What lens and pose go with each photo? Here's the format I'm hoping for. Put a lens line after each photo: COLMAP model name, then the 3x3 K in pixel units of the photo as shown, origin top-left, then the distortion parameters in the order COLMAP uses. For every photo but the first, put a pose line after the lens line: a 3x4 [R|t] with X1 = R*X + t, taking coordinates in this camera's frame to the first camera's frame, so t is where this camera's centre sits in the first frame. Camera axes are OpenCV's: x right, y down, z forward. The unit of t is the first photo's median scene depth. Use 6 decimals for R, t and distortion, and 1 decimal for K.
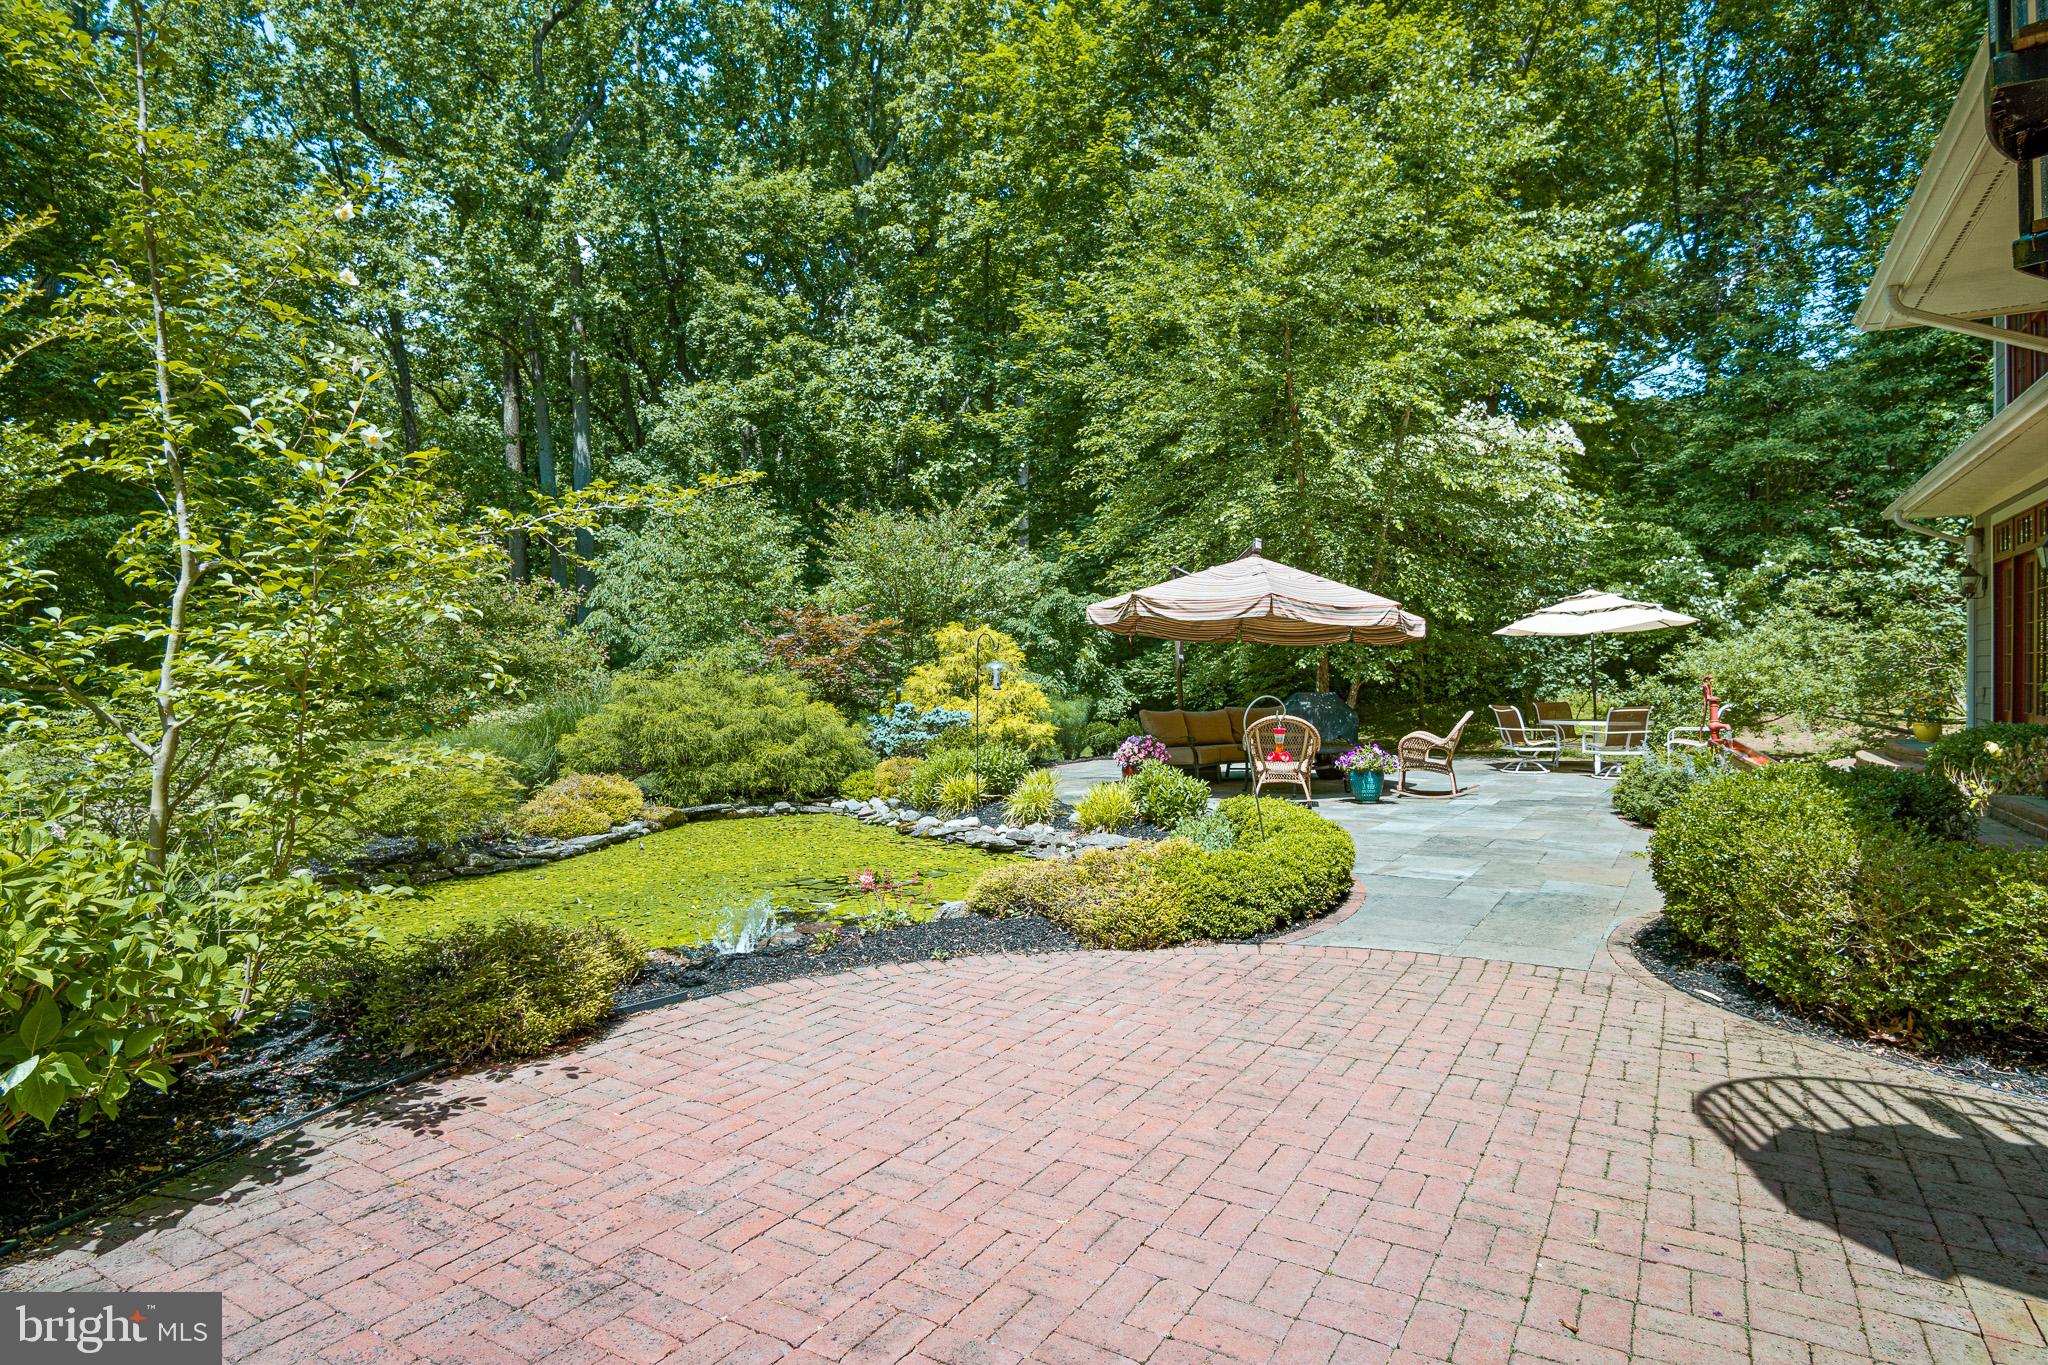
lens RADIAL K [[1111.9, 0, 1022.1], [0, 1111.9, 655.5], [0, 0, 1]] dist [-0.021524, 0.000456]
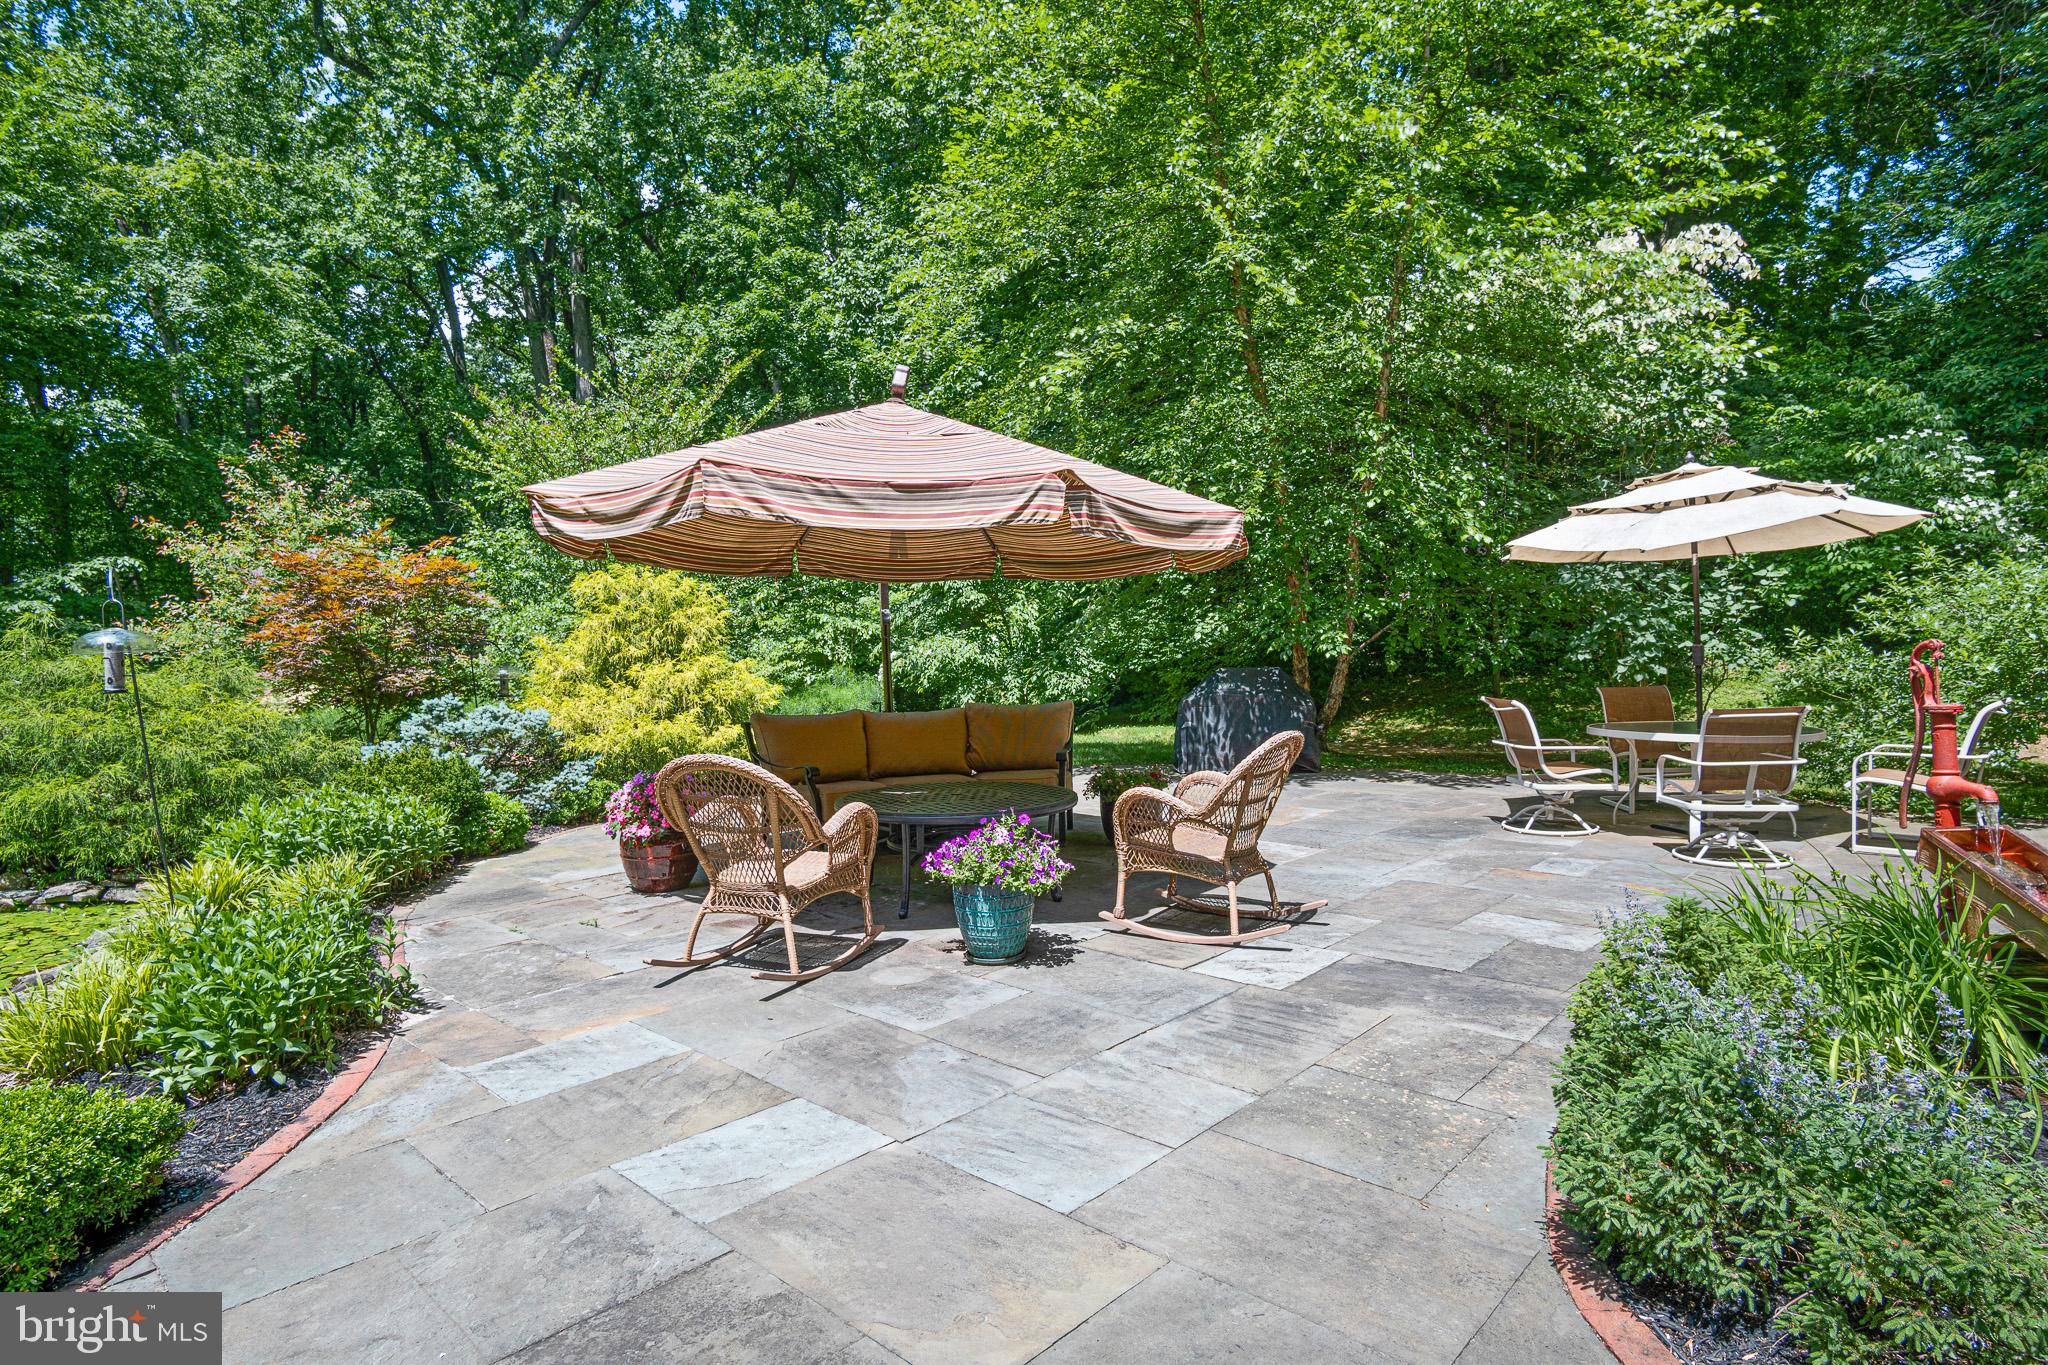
lens RADIAL K [[1111.9, 0, 1022.1], [0, 1111.9, 655.5], [0, 0, 1]] dist [-0.021524, 0.000456]
pose [[0.985325, -0.011378, -0.170312, 0.281158], [0.017413, 0.999271, 0.033981, 0.003346], [0.169801, -0.036448, 0.984804, 0.429801]]
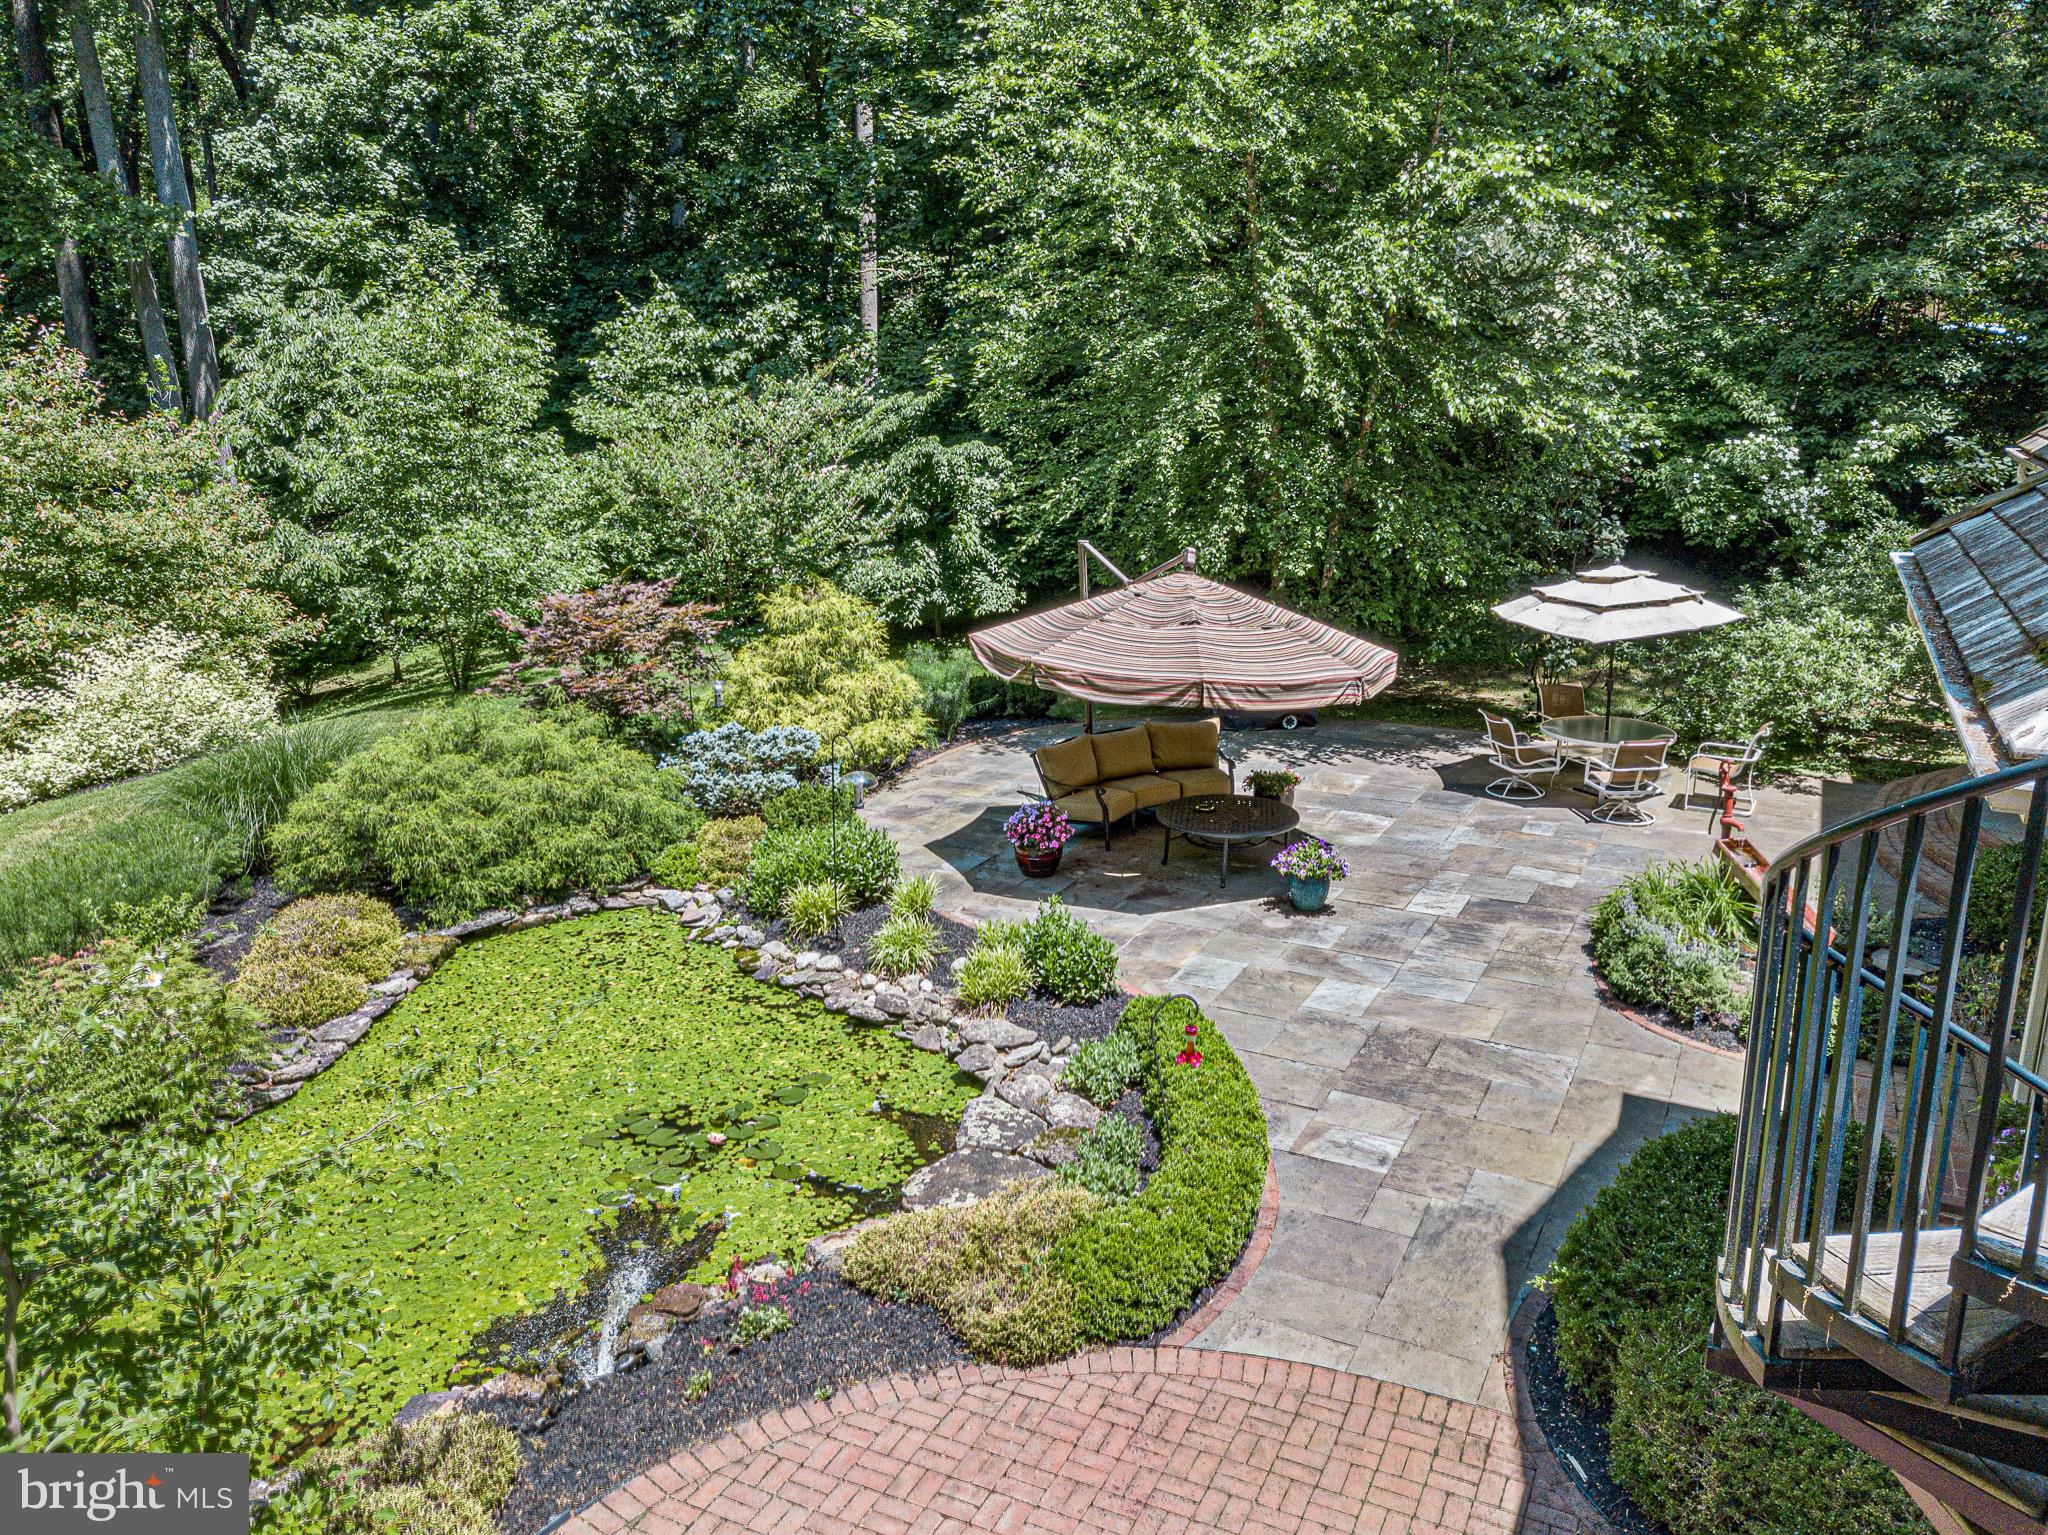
lens RADIAL K [[1594.2, 0, 1032.8], [0, 1594.2, 761.3], [0, 0, 1]] dist [0.027498, -0.003270]
pose [[0.994980, -0.022231, 0.097579, -0.005771], [-0.005094, 0.962503, 0.271222, -0.213308], [-0.099949, -0.270358, 0.957558, -0.063735]]
